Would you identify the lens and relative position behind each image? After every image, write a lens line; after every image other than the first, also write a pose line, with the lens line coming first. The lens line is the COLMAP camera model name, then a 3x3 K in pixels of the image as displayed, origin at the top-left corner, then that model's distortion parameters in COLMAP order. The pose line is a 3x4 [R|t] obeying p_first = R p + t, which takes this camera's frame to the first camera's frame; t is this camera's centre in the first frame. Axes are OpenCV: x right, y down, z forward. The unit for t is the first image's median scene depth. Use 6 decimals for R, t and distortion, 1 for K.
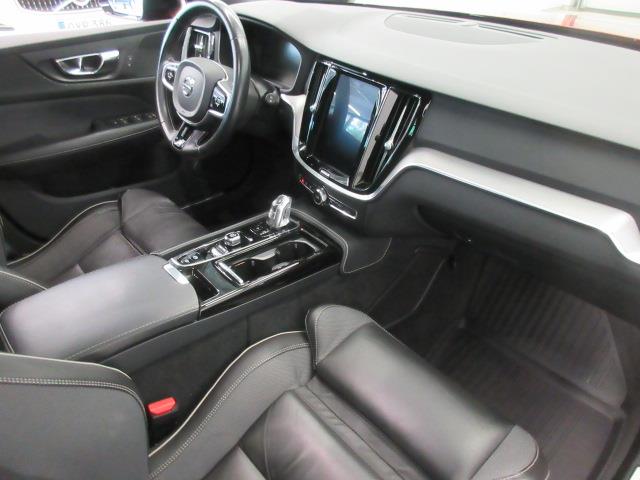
lens RADIAL K [[472.8, 0, 321.4], [0, 472.8, 241.9], [0, 0, 1]] dist [0.005487, 0.002211]
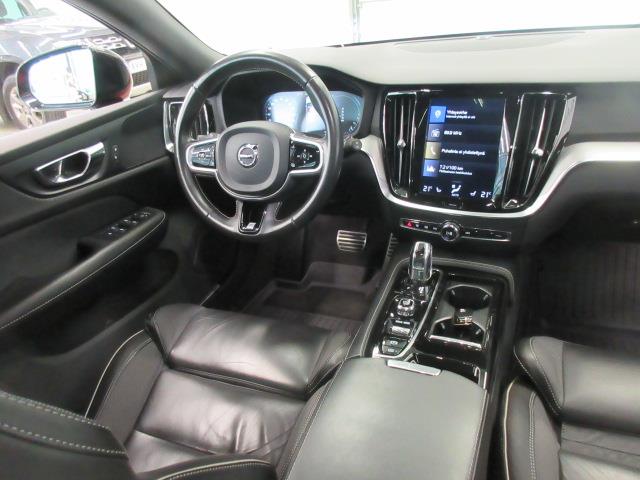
lens RADIAL K [[472.8, 0, 318.7], [0, 472.8, 239.3], [0, 0, 1]] dist [0.005487, 0.002211]
pose [[0.887427, -0.291069, 0.357424, -0.447424], [0.334194, 0.940330, -0.063990, -0.088469], [-0.317471, 0.176236, 0.931747, 0.199421]]
